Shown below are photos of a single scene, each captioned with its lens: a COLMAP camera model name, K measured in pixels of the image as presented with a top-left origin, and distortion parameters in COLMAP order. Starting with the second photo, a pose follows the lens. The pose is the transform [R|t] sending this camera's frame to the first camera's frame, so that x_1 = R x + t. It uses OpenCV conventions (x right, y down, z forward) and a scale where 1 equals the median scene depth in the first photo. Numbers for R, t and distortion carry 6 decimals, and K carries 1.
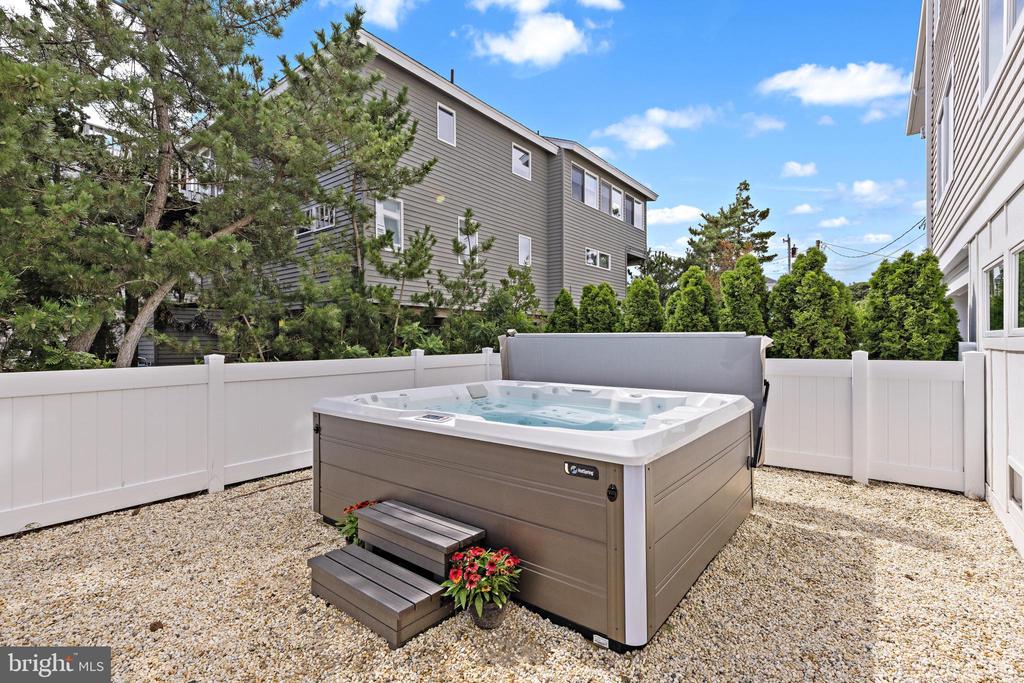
lens RADIAL K [[474.1, 0, 510.6], [0, 474.1, 344.9], [0, 0, 1]] dist [-0.010286, 0.000445]
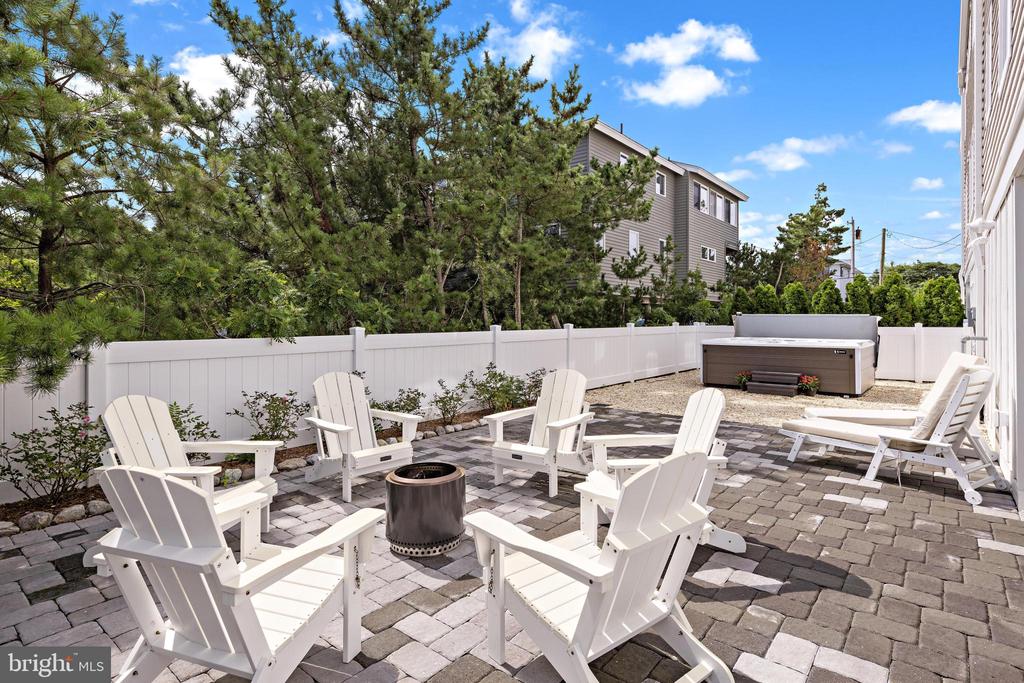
lens RADIAL K [[514.1, 0, 518.0], [0, 514.1, 319.1], [0, 0, 1]] dist [0.004776, 0.000192]
pose [[0.999496, 0.006444, -0.031088, -0.314138], [-0.006622, 0.999962, -0.005617, 0.005645], [0.031050, 0.005820, 0.999501, -0.436666]]
